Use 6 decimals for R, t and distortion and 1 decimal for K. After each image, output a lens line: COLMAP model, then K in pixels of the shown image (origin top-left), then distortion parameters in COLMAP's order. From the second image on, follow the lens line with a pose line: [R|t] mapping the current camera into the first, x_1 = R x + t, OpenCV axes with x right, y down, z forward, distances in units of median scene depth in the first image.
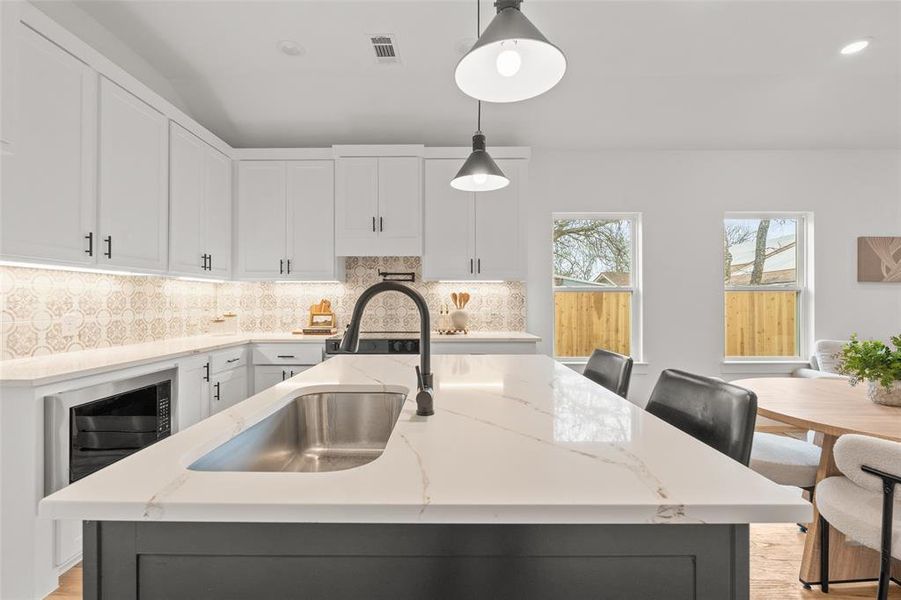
lens RADIAL K [[403.8, 0, 467.7], [0, 403.8, 304.4], [0, 0, 1]] dist [-0.006175, 0.000157]
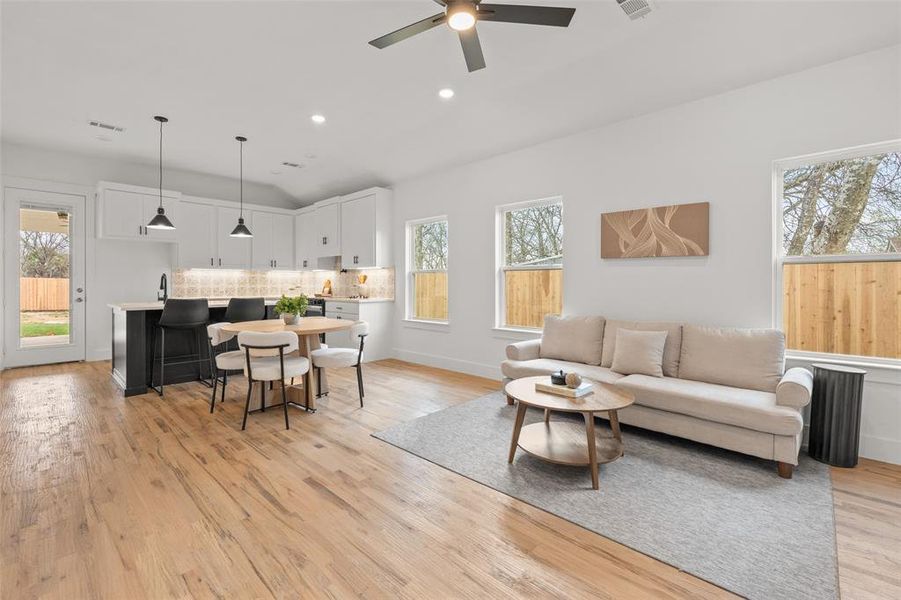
lens RADIAL K [[403.8, 0, 448.7], [0, 403.8, 287.2], [0, 0, 1]] dist [-0.006175, 0.000157]
pose [[0.719576, 0.008406, -0.694363, 1.393404], [-0.006872, 0.999964, 0.004985, 0.012013], [0.694380, 0.001185, 0.719608, 0.009637]]
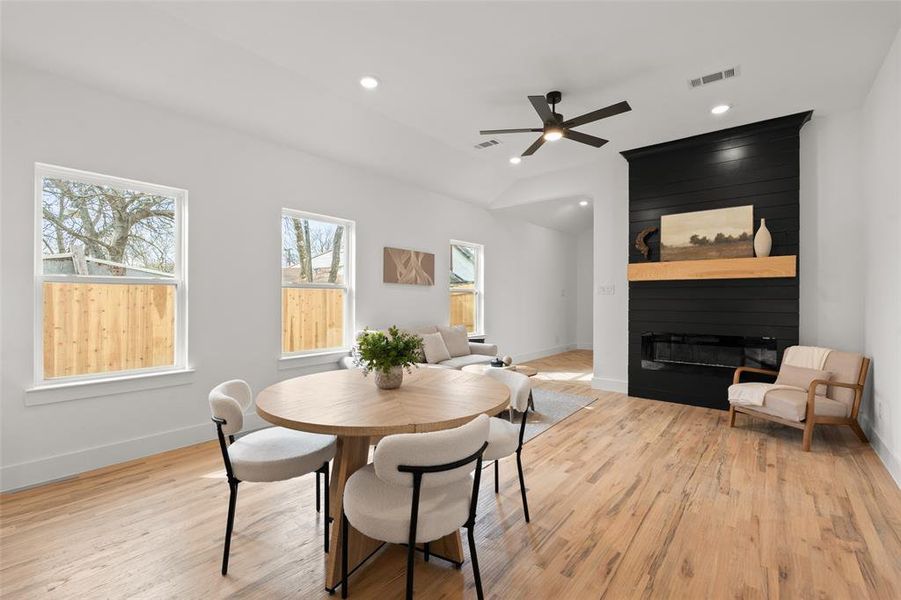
lens RADIAL K [[403.8, 0, 441.0], [0, 403.8, 298.2], [0, 0, 1]] dist [-0.006175, 0.000157]
pose [[0.629886, 0.003986, 0.776677, 0.106116], [0.000880, 0.999983, -0.005845, 0.000147], [-0.776687, 0.004365, 0.629872, 0.067619]]
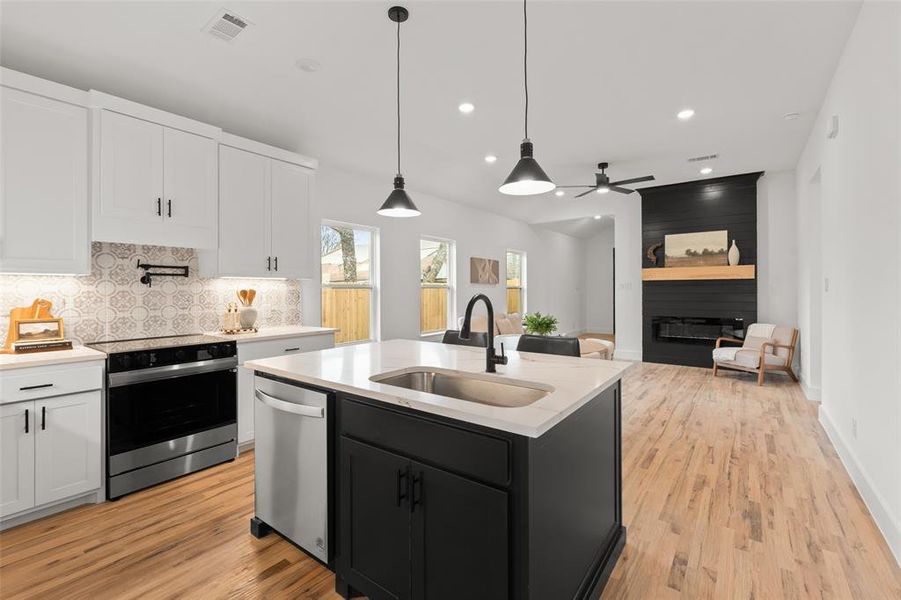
lens RADIAL K [[403.8, 0, 439.7], [0, 403.8, 288.8], [0, 0, 1]] dist [-0.006175, 0.000157]
pose [[0.600006, -0.000546, 0.799995, -0.516397], [0.009047, 0.999940, -0.006104, -0.021065], [-0.799944, 0.010900, 0.599975, 0.052890]]
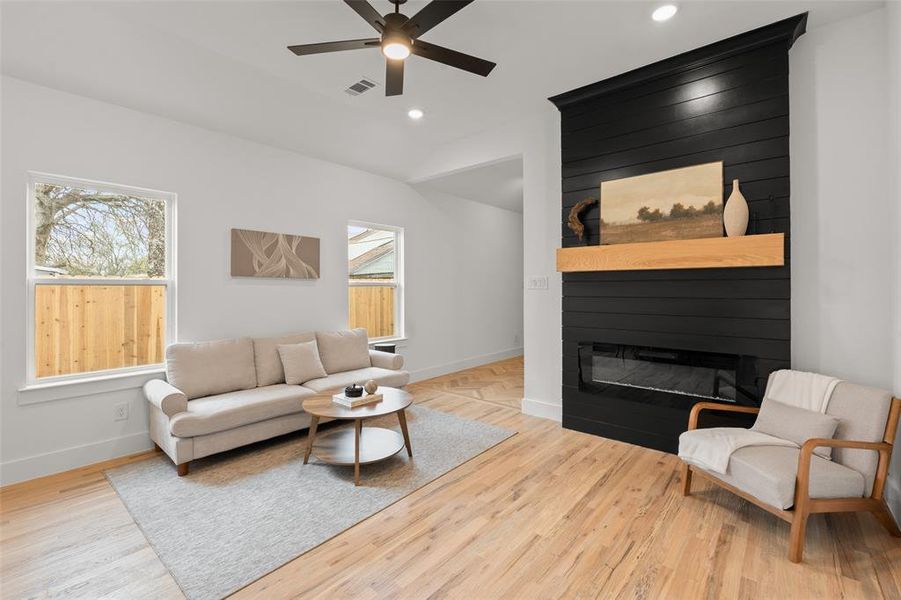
lens RADIAL K [[403.8, 0, 440.2], [0, 403.8, 285.2], [0, 0, 1]] dist [-0.006175, 0.000157]
pose [[0.646515, 0.004180, 0.762890, 0.567510], [0.006045, 0.999926, -0.010601, -0.021993], [-0.762877, 0.011465, 0.646442, 0.016613]]
